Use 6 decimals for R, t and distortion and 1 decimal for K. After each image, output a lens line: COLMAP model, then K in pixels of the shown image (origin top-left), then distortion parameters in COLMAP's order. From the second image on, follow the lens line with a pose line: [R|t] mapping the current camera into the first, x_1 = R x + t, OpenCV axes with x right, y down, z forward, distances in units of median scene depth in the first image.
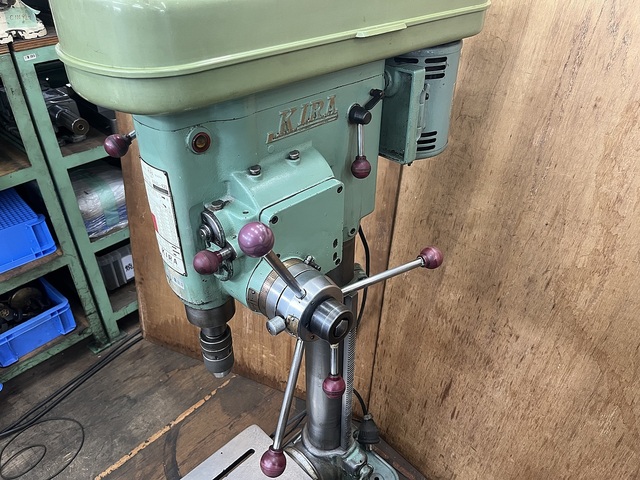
lens RADIAL K [[480.7, 0, 320.3], [0, 480.7, 236.8], [0, 0, 1]] dist [-0.007691, -0.042730]
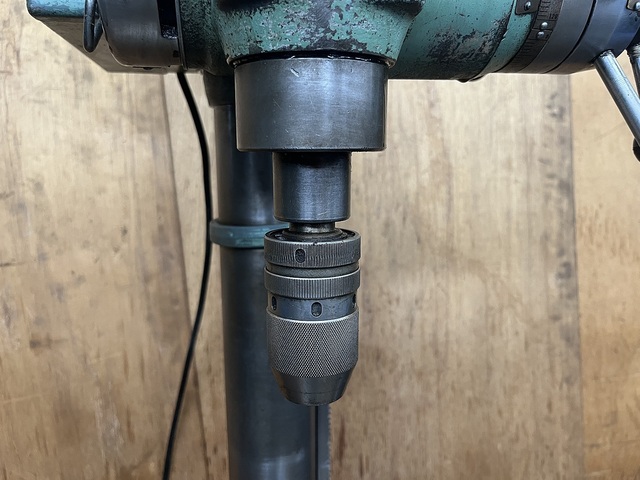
lens RADIAL K [[480.7, 0, 319.8], [0, 480.7, 237.1], [0, 0, 1]] dist [-0.007691, -0.042730]
pose [[0.550546, -0.152646, 0.820731, -0.326916], [0.458103, 0.877131, -0.144159, 0.172328], [-0.697883, 0.455346, 0.552829, 0.586803]]
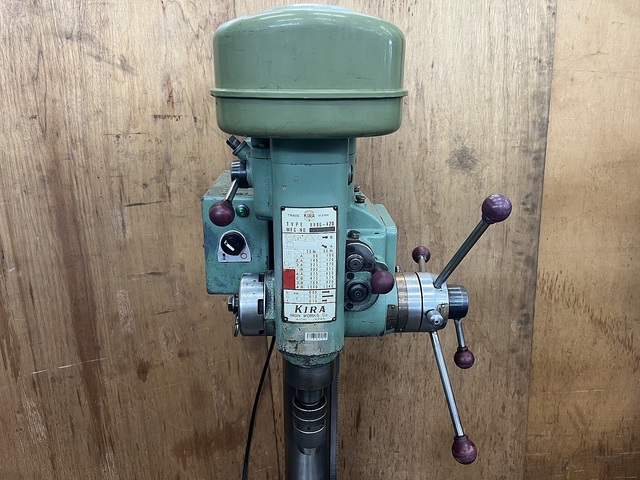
lens RADIAL K [[480.7, 0, 321.1], [0, 480.7, 240.5], [0, 0, 1]] dist [-0.007691, -0.042730]
pose [[0.668612, -0.237822, 0.704555, -0.553143], [0.401083, 0.913178, -0.072379, -0.004561], [-0.626171, 0.330979, 0.705948, 0.165205]]
